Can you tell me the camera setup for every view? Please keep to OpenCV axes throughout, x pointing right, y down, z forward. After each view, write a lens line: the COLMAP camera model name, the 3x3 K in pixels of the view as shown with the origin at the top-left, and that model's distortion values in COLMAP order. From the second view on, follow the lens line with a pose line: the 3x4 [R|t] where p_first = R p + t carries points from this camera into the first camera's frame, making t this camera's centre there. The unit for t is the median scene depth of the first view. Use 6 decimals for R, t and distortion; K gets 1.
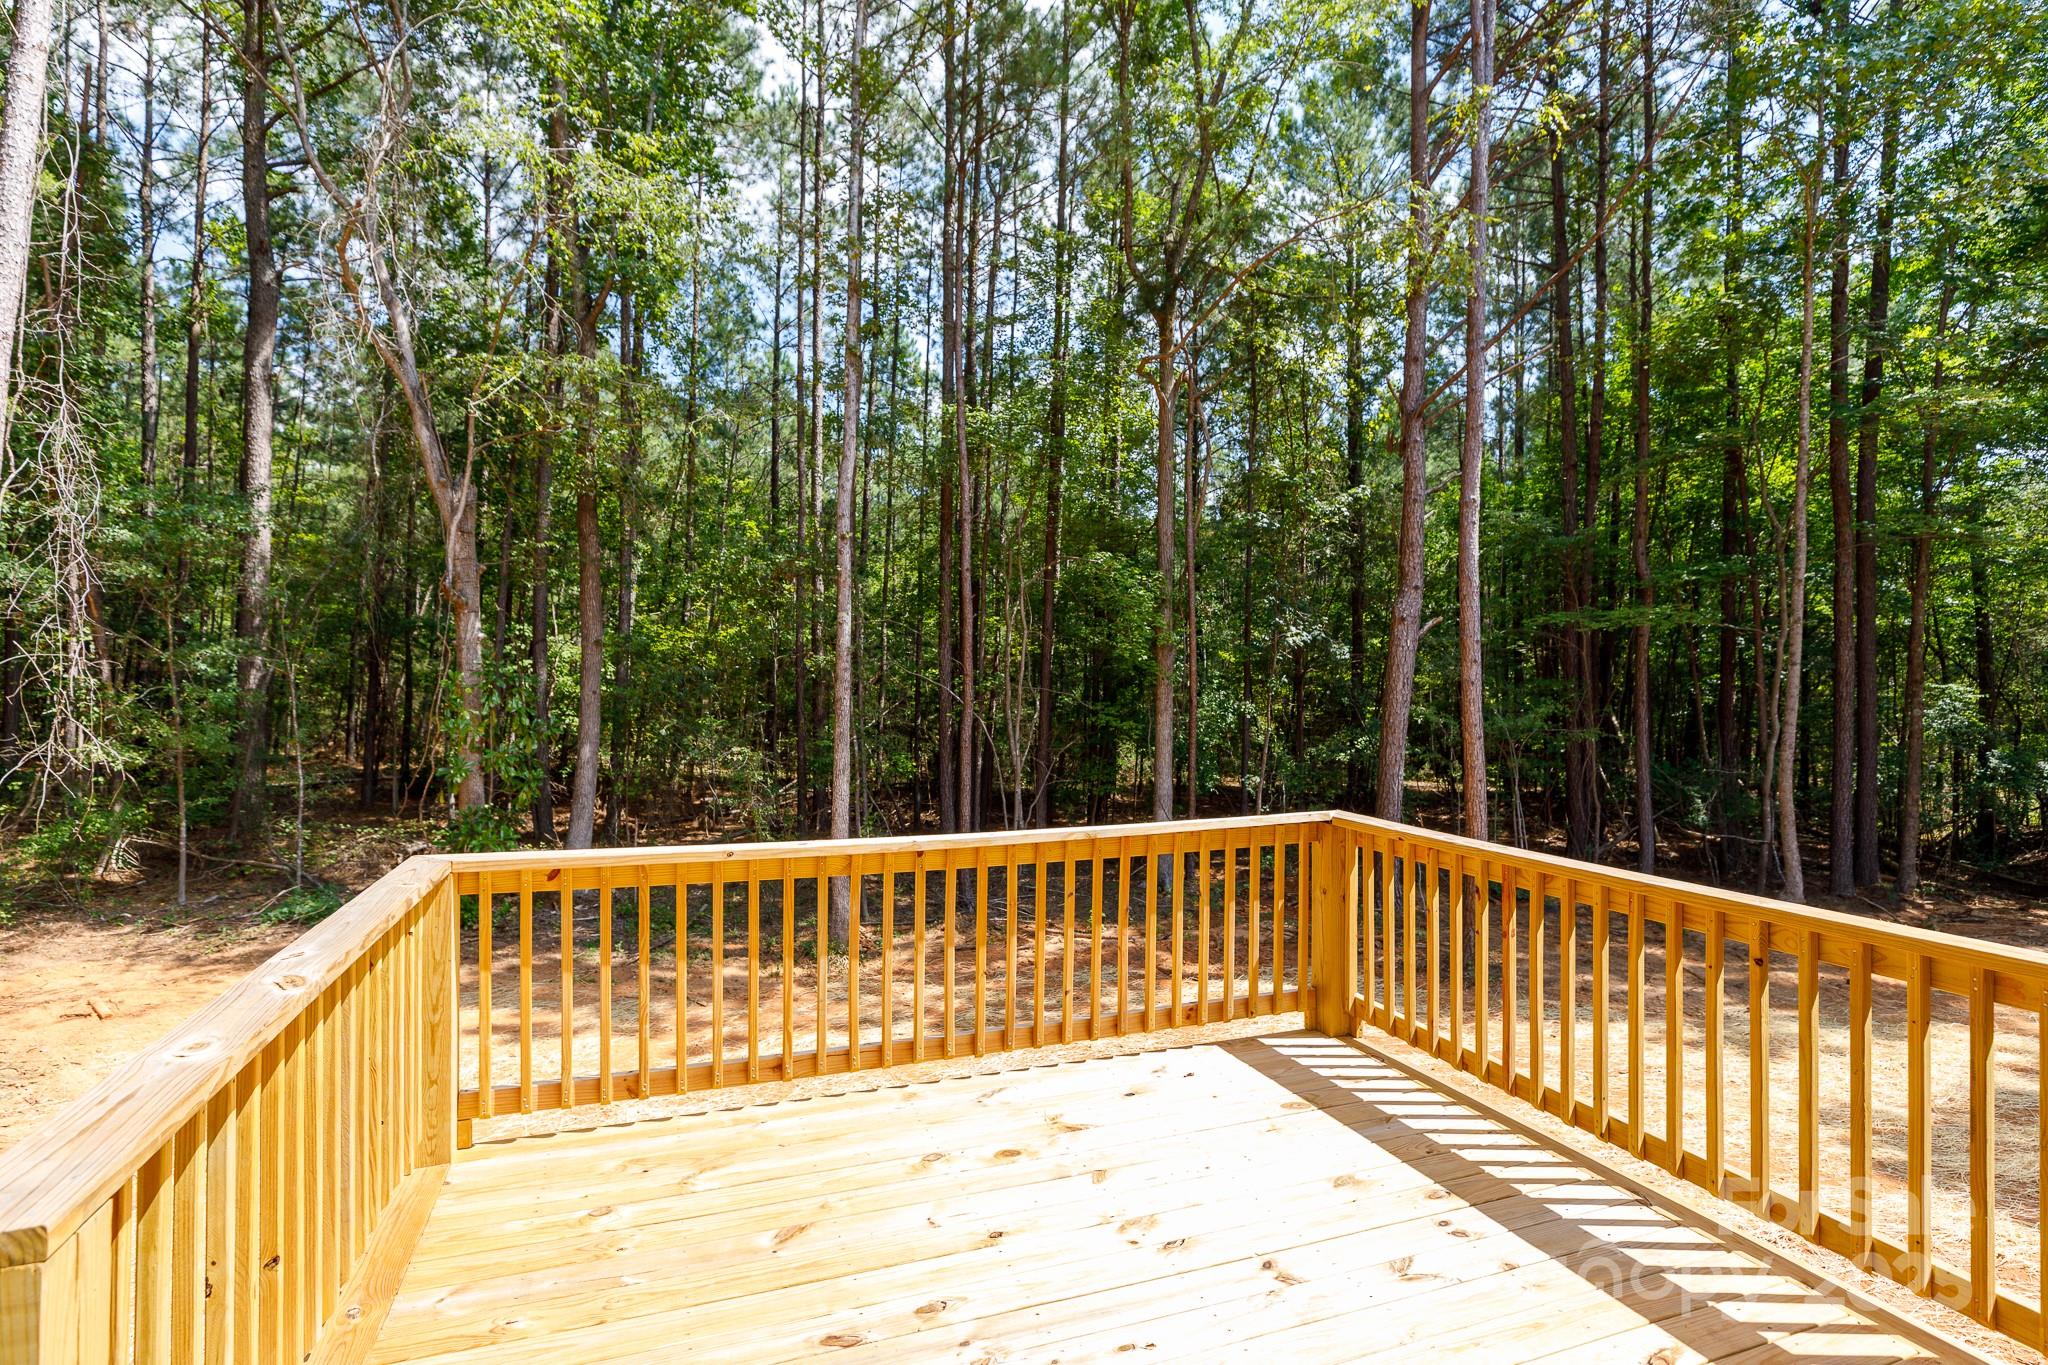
lens RADIAL K [[1010.9, 0, 1028.7], [0, 1010.9, 682.4], [0, 0, 1]] dist [-0.001835, 0.000846]
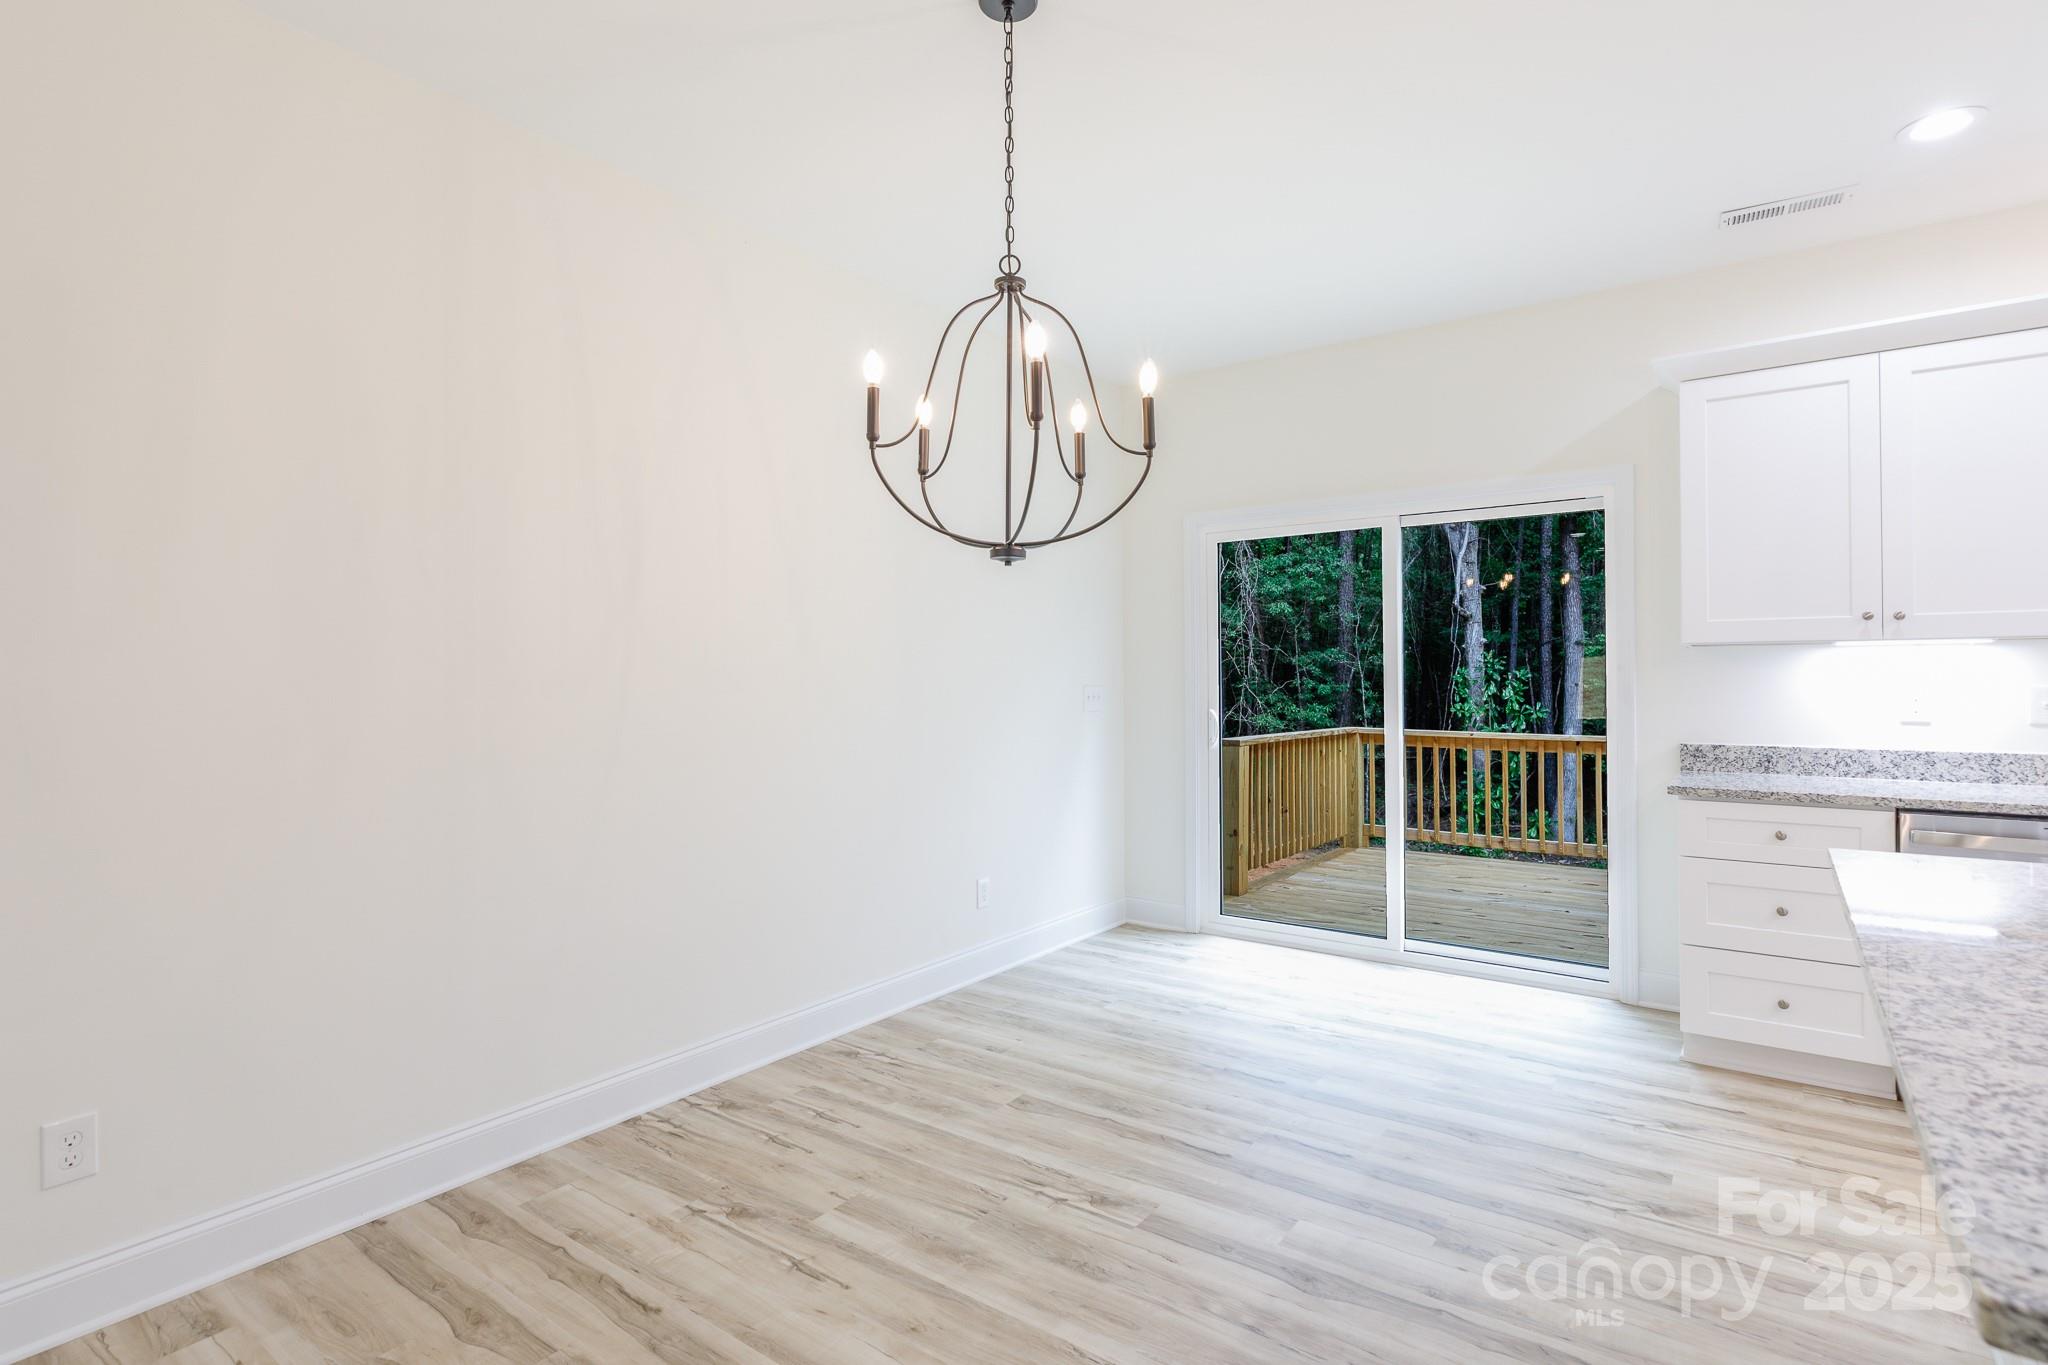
lens RADIAL K [[1010.9, 0, 1030.0], [0, 1010.9, 674.2], [0, 0, 1]] dist [-0.001835, 0.000846]
pose [[0.531676, -0.013229, -0.846844, 0.242611], [0.013173, 0.999886, -0.007350, -0.000352], [0.846845, -0.007248, 0.531790, -0.172790]]
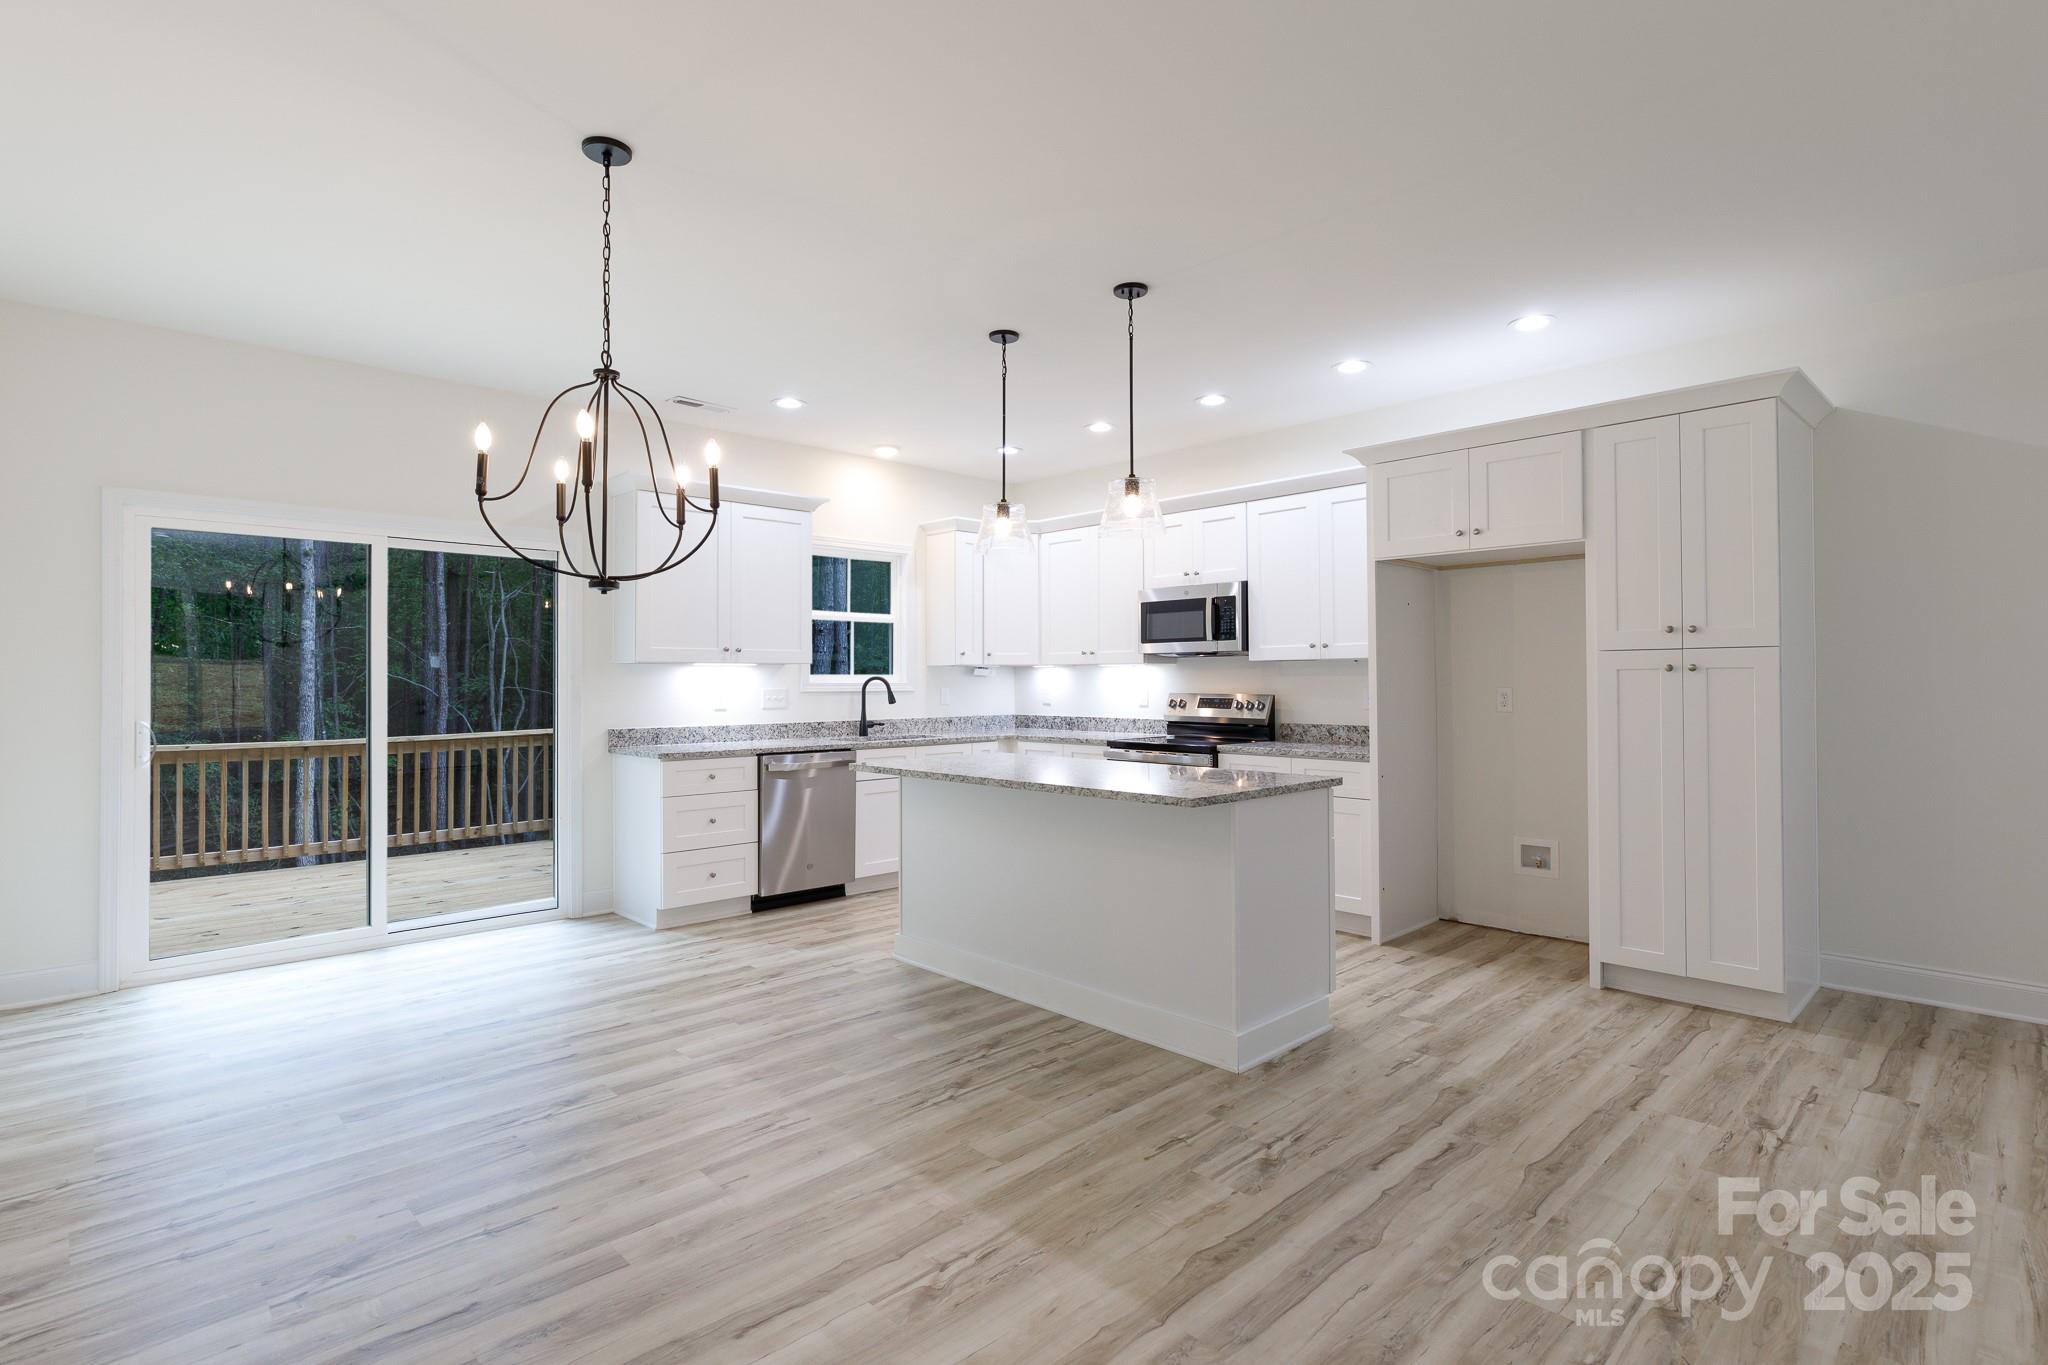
lens RADIAL K [[1010.9, 0, 1025.3], [0, 1010.9, 678.2], [0, 0, 1]] dist [-0.001835, 0.000846]
pose [[0.924796, -0.011065, 0.380302, -0.314955], [0.009885, 0.999938, 0.005057, -0.007184], [-0.380334, -0.000917, 0.924849, -0.740069]]
